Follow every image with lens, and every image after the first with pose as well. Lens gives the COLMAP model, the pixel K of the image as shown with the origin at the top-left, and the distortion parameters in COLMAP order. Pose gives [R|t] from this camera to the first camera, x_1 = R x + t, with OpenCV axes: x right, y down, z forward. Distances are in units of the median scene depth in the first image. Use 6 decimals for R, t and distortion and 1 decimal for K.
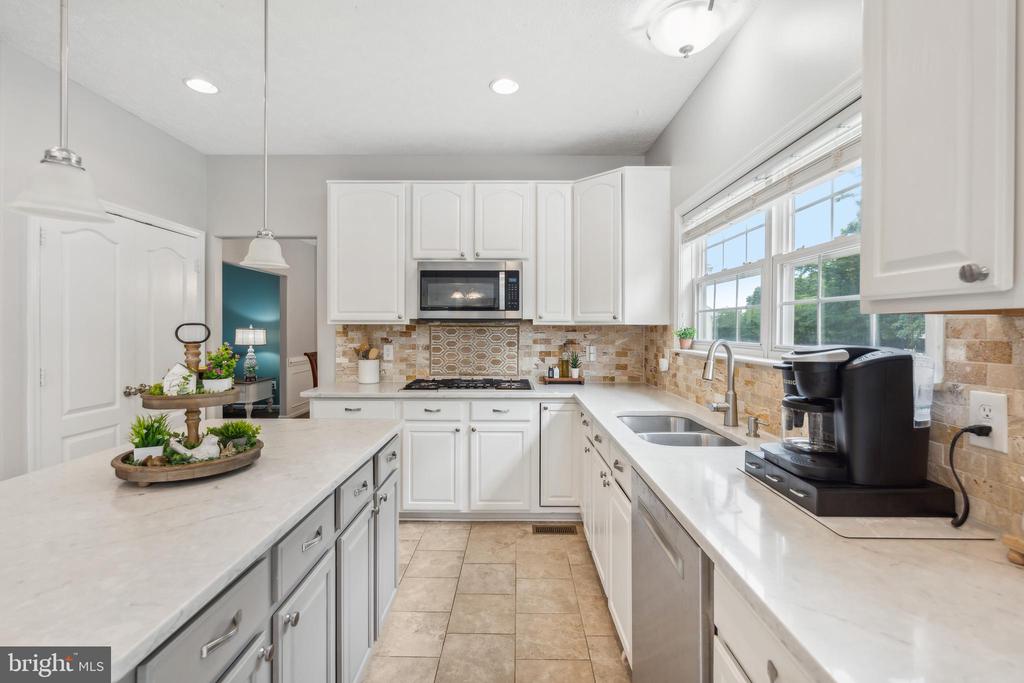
lens RADIAL K [[460.7, 0, 521.9], [0, 460.7, 330.5], [0, 0, 1]] dist [-0.003823, 0.000249]
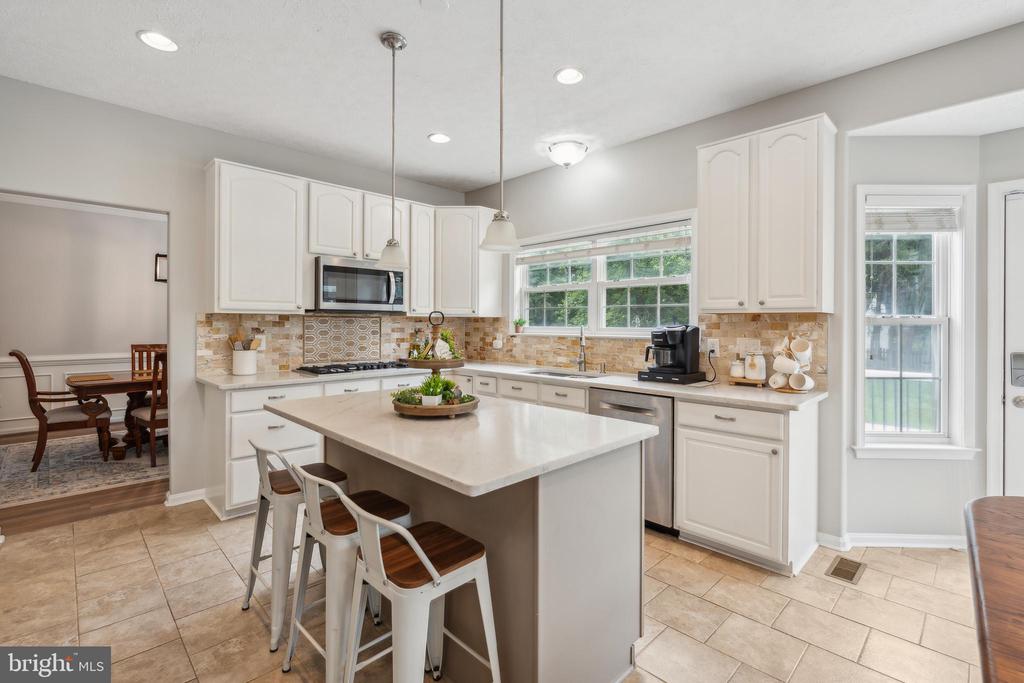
lens RADIAL K [[460.7, 0, 509.7], [0, 460.7, 324.6], [0, 0, 1]] dist [-0.003823, 0.000249]
pose [[0.718023, -0.000829, 0.696019, -0.644079], [0.001035, 0.999999, 0.000123, 0.010371], [-0.696019, 0.000632, 0.718023, -0.084401]]
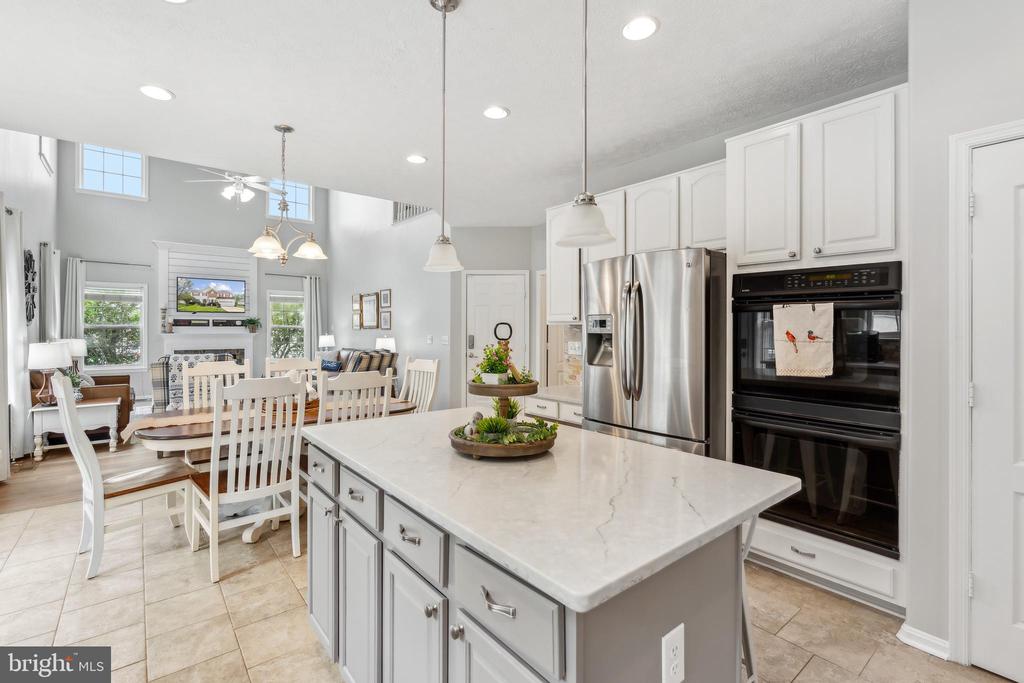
lens RADIAL K [[460.7, 0, 512.4], [0, 460.7, 326.4], [0, 0, 1]] dist [-0.003823, 0.000249]
pose [[-0.781475, -0.005433, -0.623913, -0.013242], [-0.007847, 0.999969, 0.001121, -0.002668], [0.623887, 0.005772, -0.781493, 0.779953]]
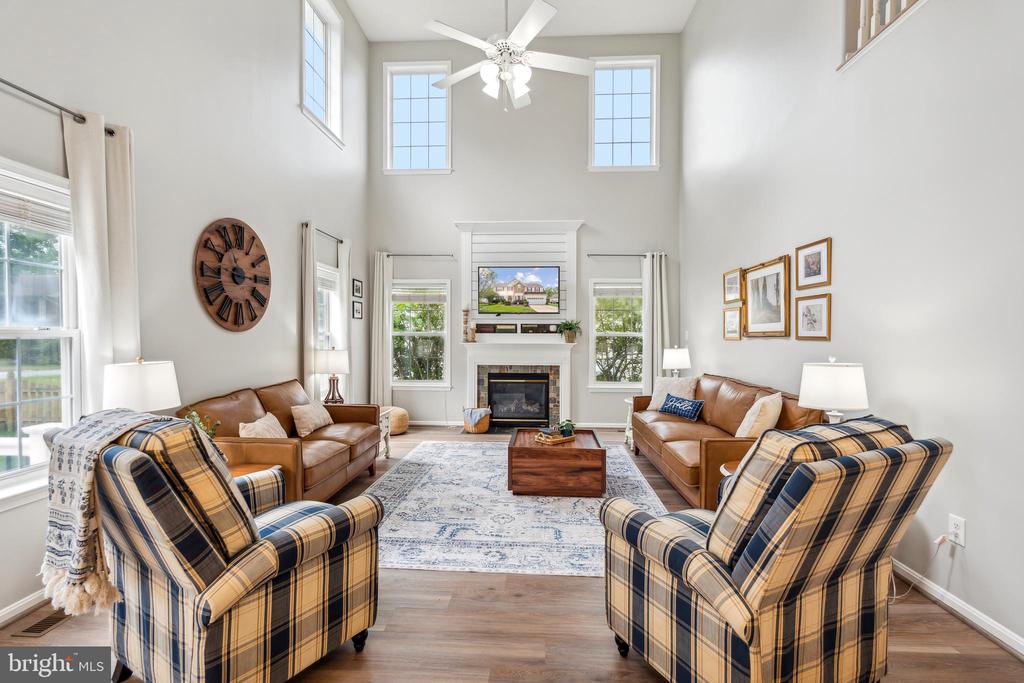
lens RADIAL K [[460.7, 0, 512.6], [0, 460.7, 342.4], [0, 0, 1]] dist [-0.003823, 0.000249]
pose [[-0.997869, -0.005930, 0.064981, -0.413491], [-0.004380, 0.999703, 0.023977, 0.005736], [-0.065104, 0.023641, -0.997598, -0.476050]]
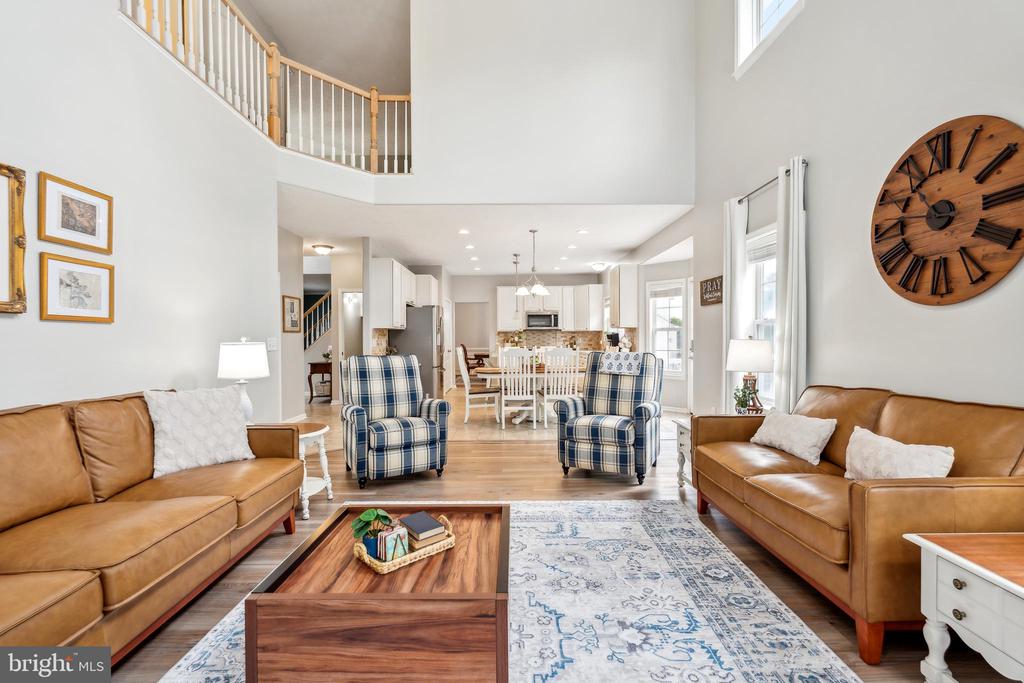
lens RADIAL K [[460.7, 0, 510.7], [0, 460.7, 340.3], [0, 0, 1]] dist [-0.003823, 0.000249]
pose [[0.999967, -0.008044, -0.001182, -0.328751], [0.008040, 0.999963, -0.003040, 0.058409], [0.001207, 0.003031, 0.999995, -2.218012]]
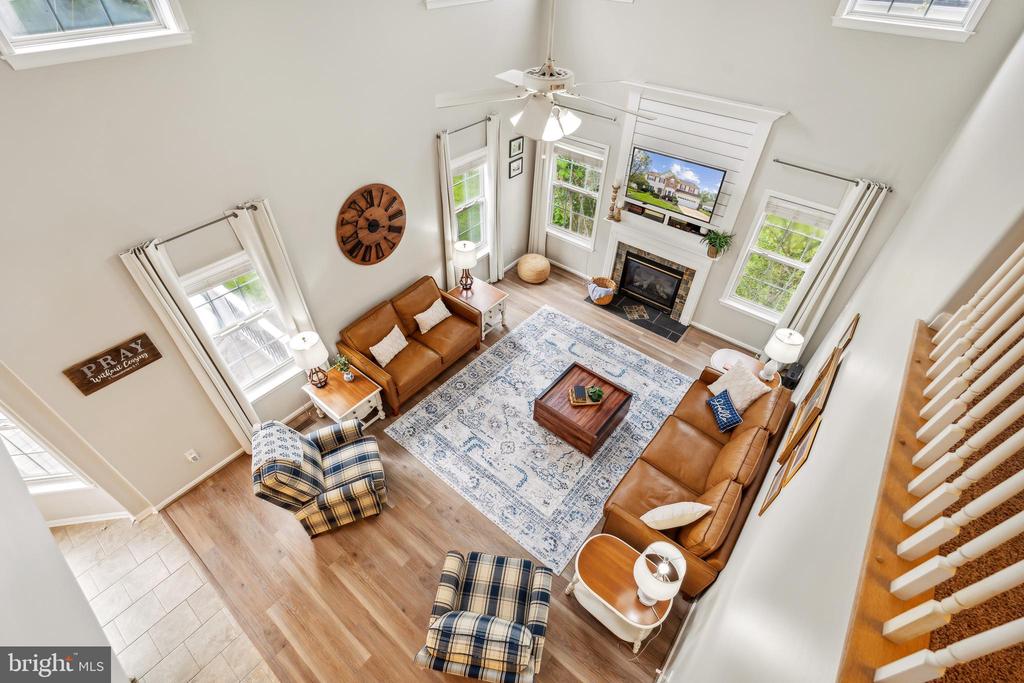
lens RADIAL K [[460.7, 0, 512.2], [0, 460.7, 343.9], [0, 0, 1]] dist [-0.003823, 0.000249]
pose [[-0.772803, -0.444511, 0.452974, -0.874022], [-0.013556, 0.725142, 0.688466, -0.877747], [-0.634501, 0.525908, -0.566418, -0.776351]]
